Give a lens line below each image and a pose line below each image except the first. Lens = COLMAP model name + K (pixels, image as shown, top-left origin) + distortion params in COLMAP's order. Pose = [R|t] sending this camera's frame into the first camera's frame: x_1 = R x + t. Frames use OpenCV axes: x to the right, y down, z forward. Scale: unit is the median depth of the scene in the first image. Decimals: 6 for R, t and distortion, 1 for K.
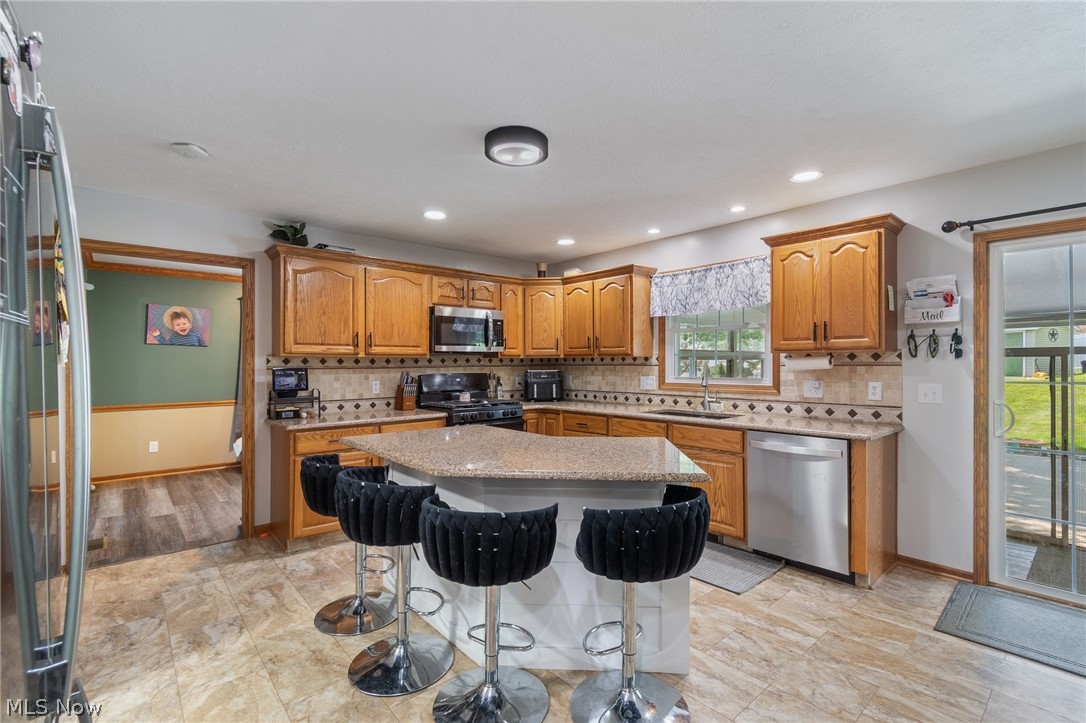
lens RADIAL K [[461.3, 0, 547.1], [0, 461.3, 364.9], [0, 0, 1]] dist [-0.002162, -0.000247]
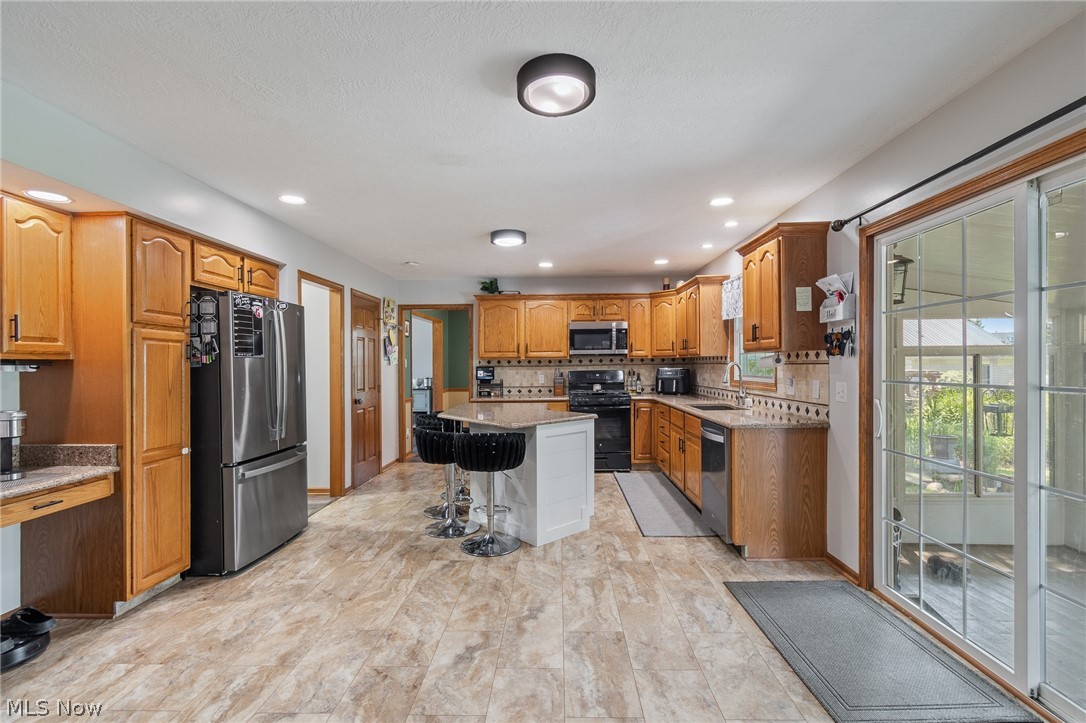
lens RADIAL K [[461.3, 0, 547.1], [0, 461.3, 364.9], [0, 0, 1]] dist [-0.002162, -0.000247]
pose [[0.745282, -0.002234, -0.666746, 0.671021], [0.004618, 0.999988, 0.001811, -0.000355], [0.666733, -0.004428, 0.745283, -0.107553]]
